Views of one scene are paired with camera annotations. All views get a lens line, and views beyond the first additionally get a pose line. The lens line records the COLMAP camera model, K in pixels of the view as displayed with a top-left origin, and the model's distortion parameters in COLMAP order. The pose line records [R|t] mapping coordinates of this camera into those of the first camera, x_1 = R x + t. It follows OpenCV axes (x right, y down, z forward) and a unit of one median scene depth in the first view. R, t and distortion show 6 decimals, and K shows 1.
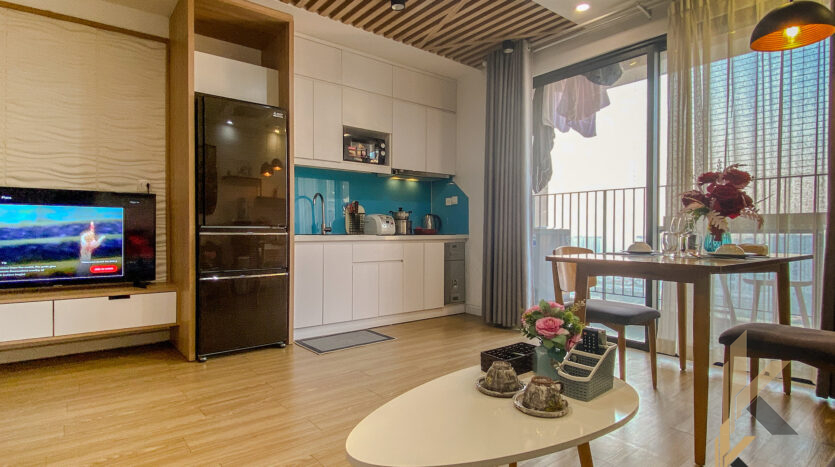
lens RADIAL K [[426.6, 0, 417.5], [0, 426.6, 233.5], [0, 0, 1]] dist [0.001725, 0.000135]
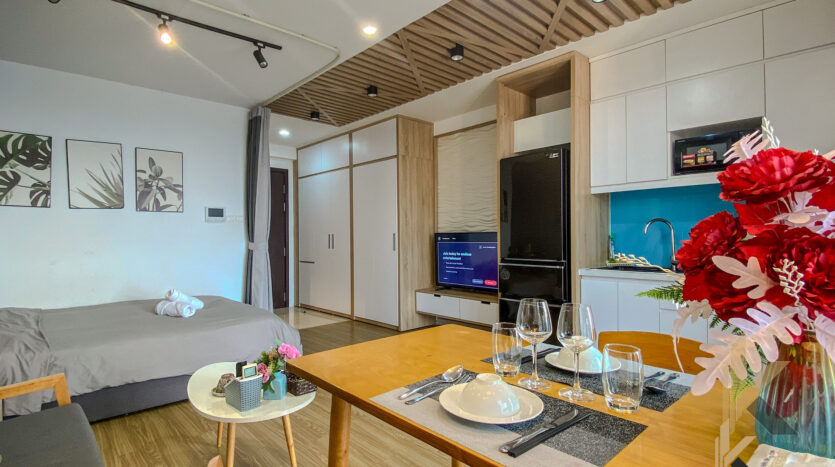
lens RADIAL K [[426.6, 0, 417.5], [0, 426.6, 233.5], [0, 0, 1]] dist [0.001725, 0.000135]
pose [[0.079759, -0.020382, -0.996606, 0.574996], [-0.003294, 0.999780, -0.020711, -0.045716], [0.996809, 0.004934, 0.079675, 0.466358]]
